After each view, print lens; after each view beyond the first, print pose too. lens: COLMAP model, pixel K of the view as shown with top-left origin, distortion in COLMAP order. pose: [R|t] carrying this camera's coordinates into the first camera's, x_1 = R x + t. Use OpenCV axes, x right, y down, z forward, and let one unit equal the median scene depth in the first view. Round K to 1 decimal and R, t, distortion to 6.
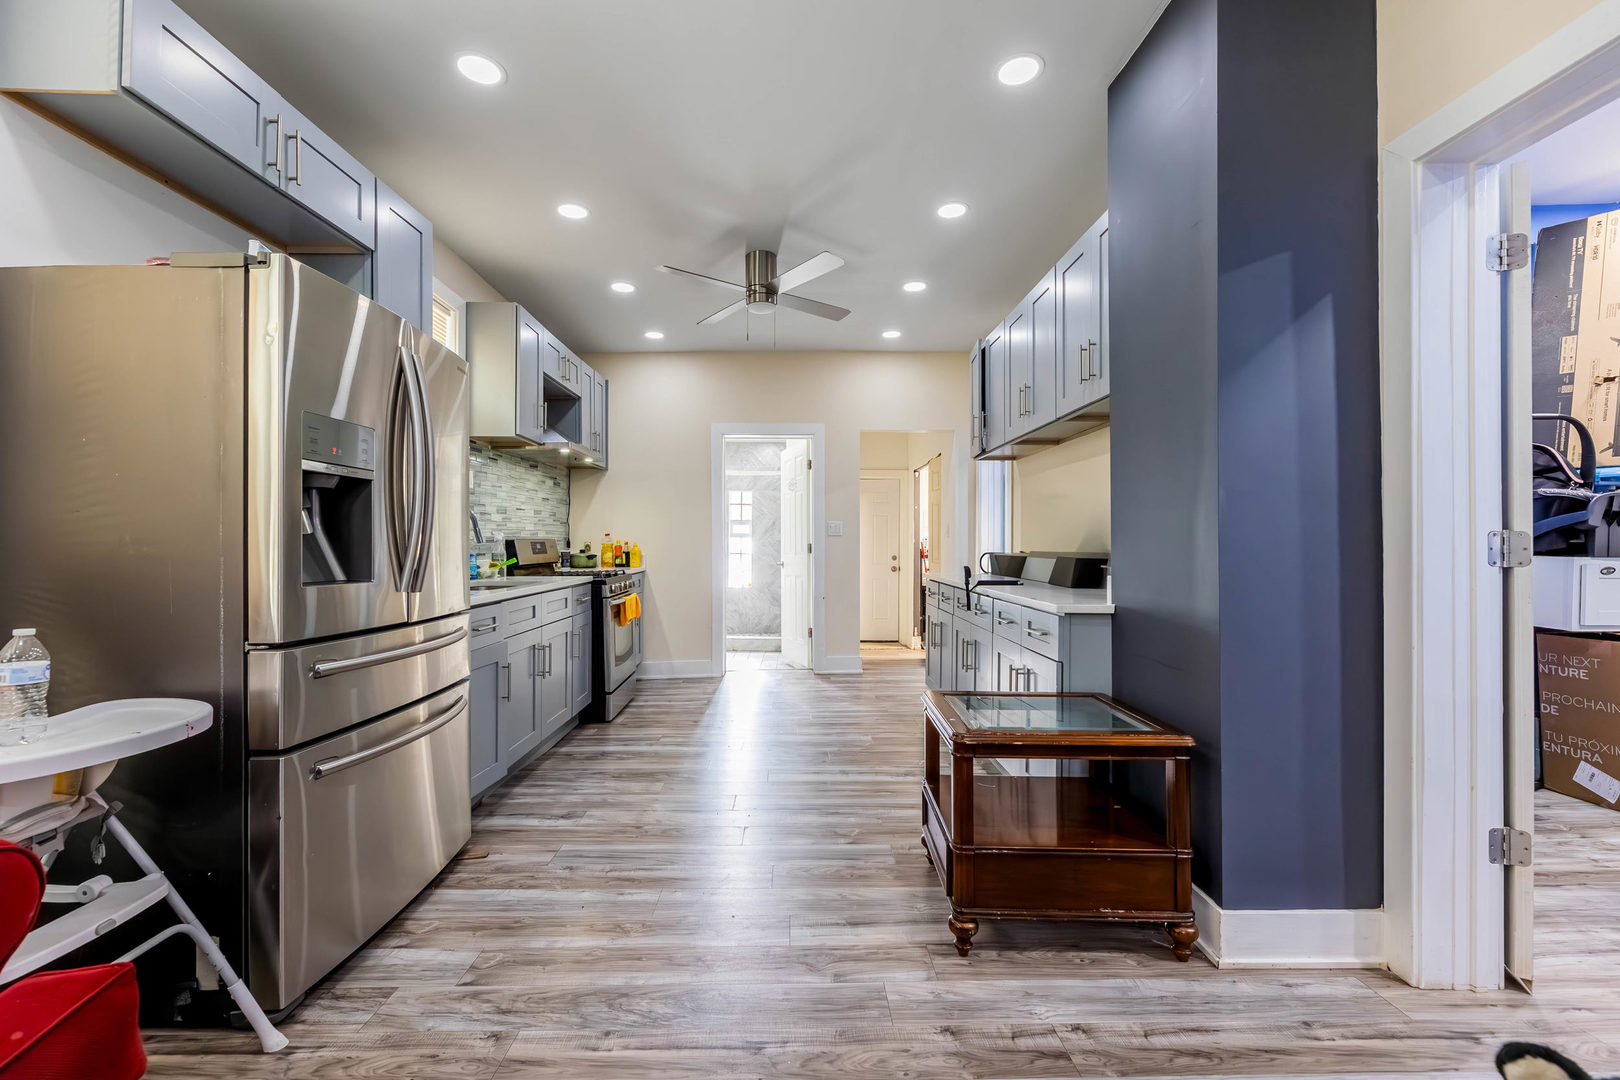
lens RADIAL K [[657.5, 0, 805.6], [0, 657.5, 540.5], [0, 0, 1]] dist [-0.001527, 0.000201]
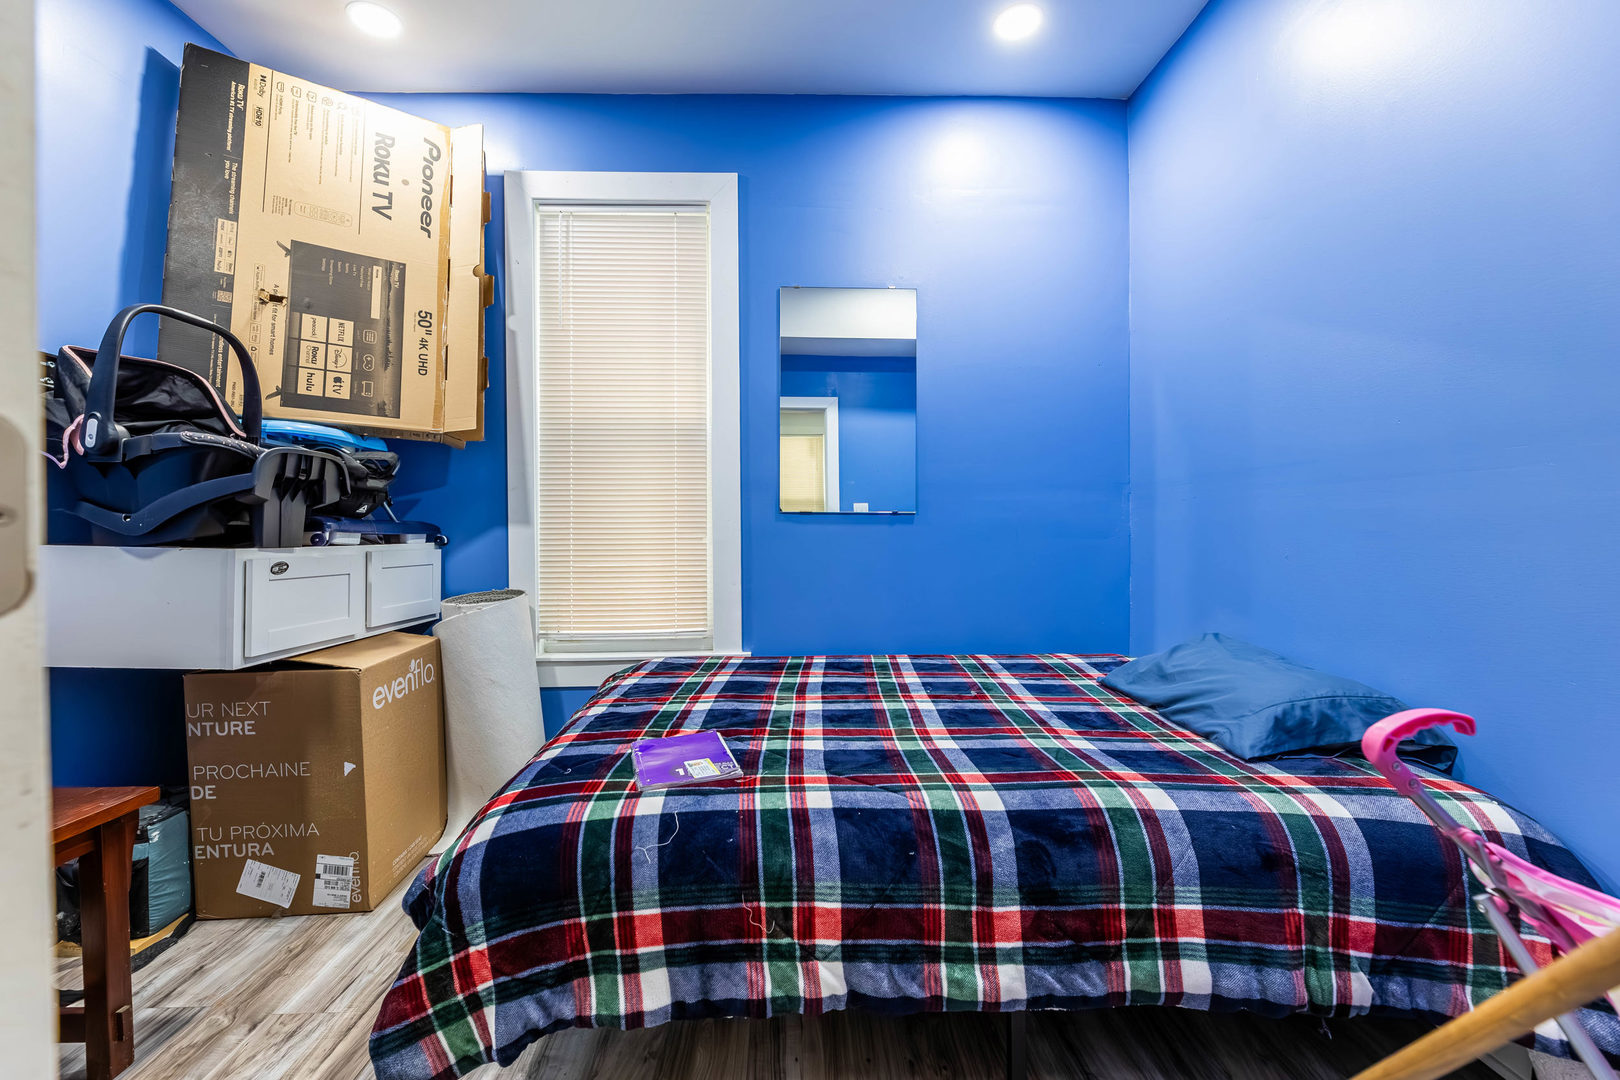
lens RADIAL K [[657.5, 0, 805.4], [0, 657.5, 536.6], [0, 0, 1]] dist [-0.001527, 0.000201]
pose [[-0.010358, -0.005211, 0.999933, 0.507786], [0.001956, 0.999984, 0.005231, 0.011221], [-0.999944, 0.002010, -0.010348, 0.436563]]
